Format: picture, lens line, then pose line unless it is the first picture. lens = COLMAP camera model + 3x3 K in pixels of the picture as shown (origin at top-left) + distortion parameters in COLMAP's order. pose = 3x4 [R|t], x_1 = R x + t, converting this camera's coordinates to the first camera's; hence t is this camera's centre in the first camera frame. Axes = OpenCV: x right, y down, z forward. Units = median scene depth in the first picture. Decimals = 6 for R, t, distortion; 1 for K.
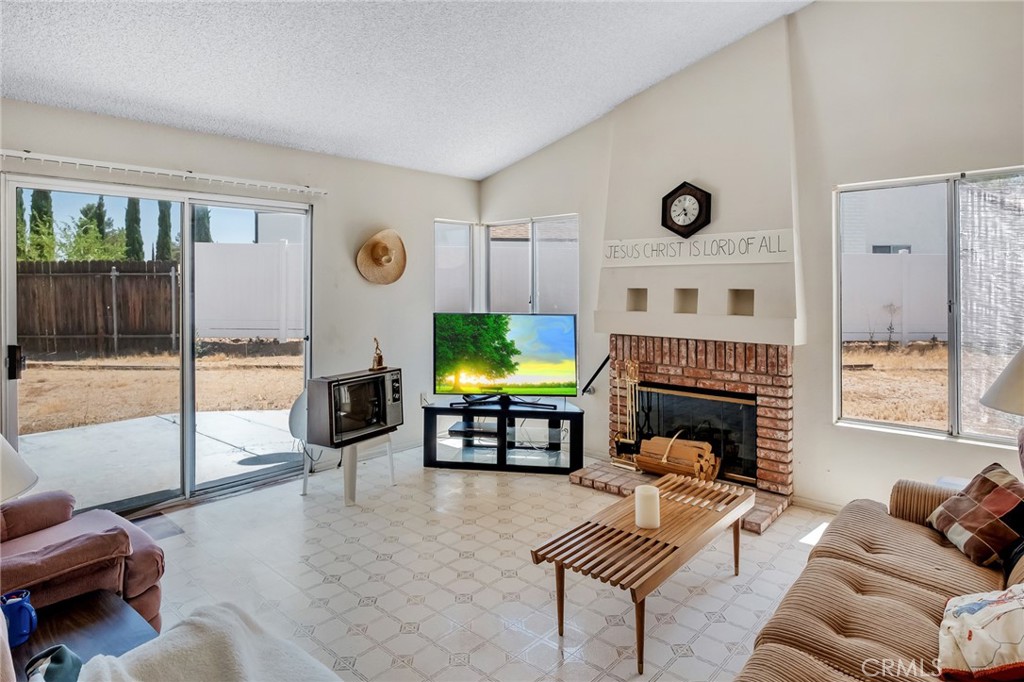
lens RADIAL K [[577.0, 0, 516.6], [0, 577.0, 279.6], [0, 0, 1]] dist [0.013045, 0.000698]
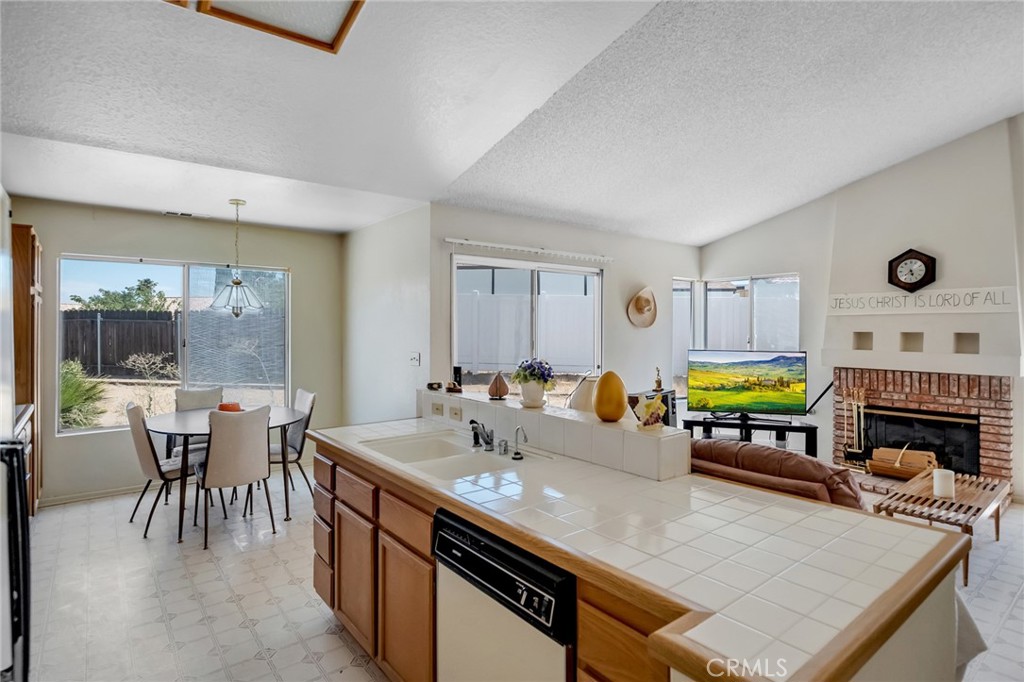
lens RADIAL K [[526.5, 0, 520.3], [0, 526.5, 323.3], [0, 0, 1]] dist [0.006376, -0.003639]
pose [[0.989737, 0.003757, -0.142852, -0.393424], [-0.003836, 0.999993, -0.000277, -0.000570], [0.142850, 0.000822, 0.989744, -0.278741]]
